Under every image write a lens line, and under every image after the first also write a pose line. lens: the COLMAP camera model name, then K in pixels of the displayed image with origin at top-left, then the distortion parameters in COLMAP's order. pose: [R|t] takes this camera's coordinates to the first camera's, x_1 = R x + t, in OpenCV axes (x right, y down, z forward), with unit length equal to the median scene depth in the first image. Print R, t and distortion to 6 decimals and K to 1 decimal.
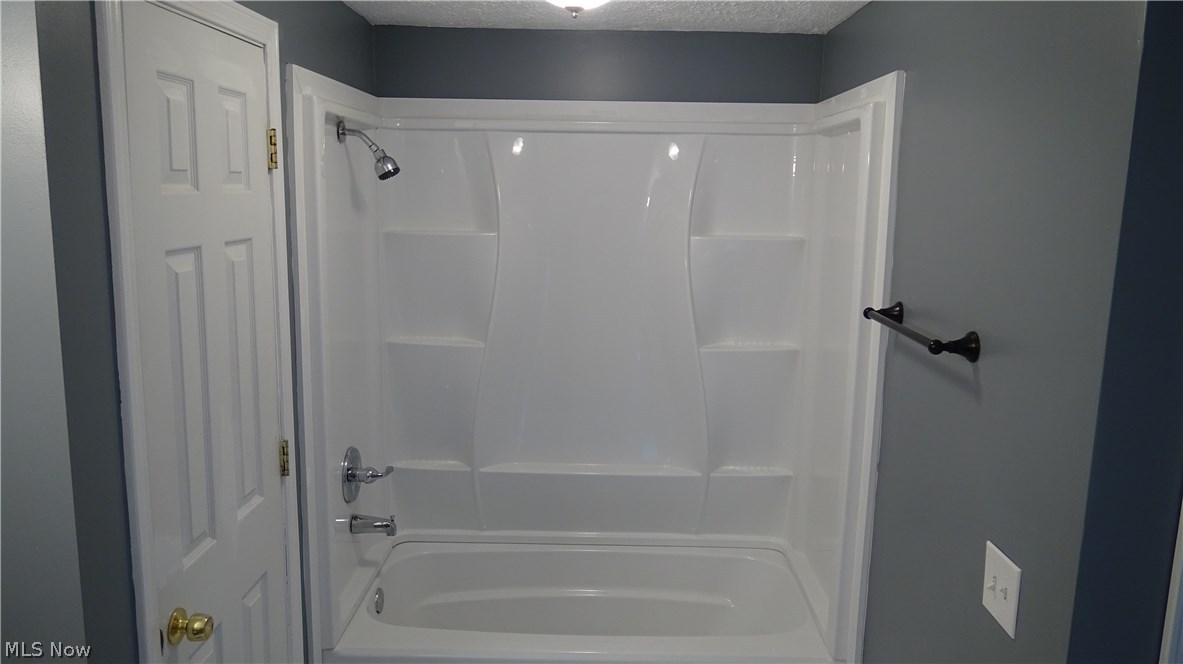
lens RADIAL K [[871.4, 0, 591.5], [0, 871.4, 332.0], [0, 0, 1]] dist [-0.005264, -0.003789]
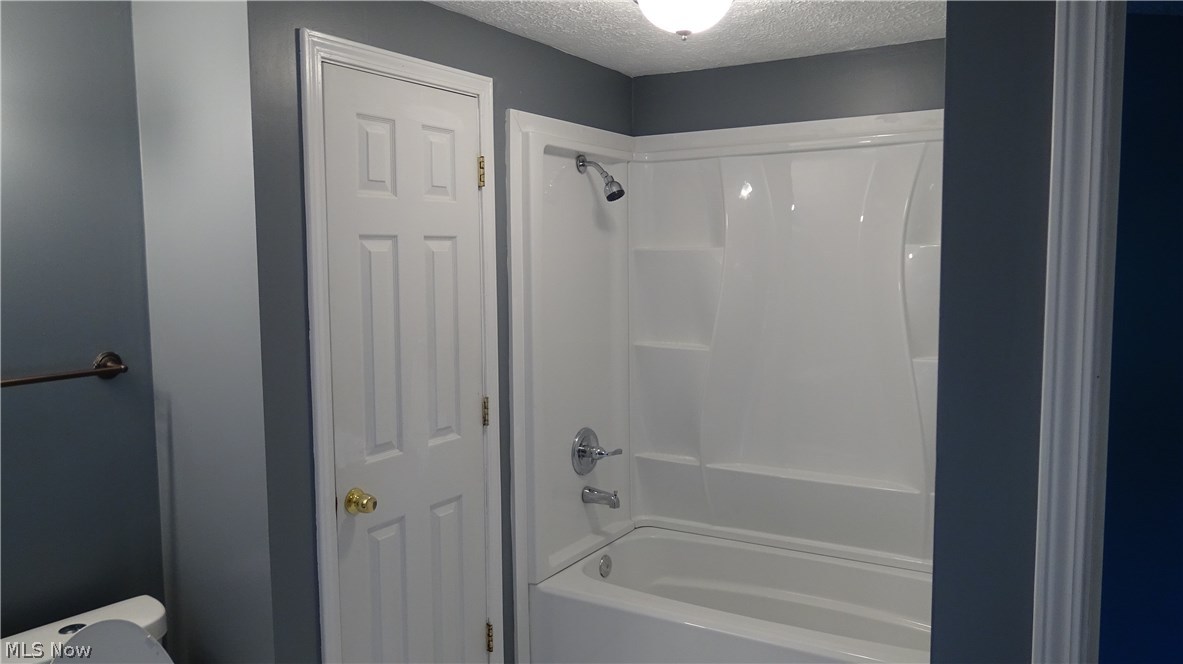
lens RADIAL K [[871.4, 0, 591.5], [0, 871.4, 332.0], [0, 0, 1]] dist [-0.005264, -0.003789]
pose [[0.858941, 0.019804, -0.511691, 0.356230], [-0.060681, 0.996148, -0.063307, 0.082430], [0.508466, 0.085427, 0.856834, -0.023060]]
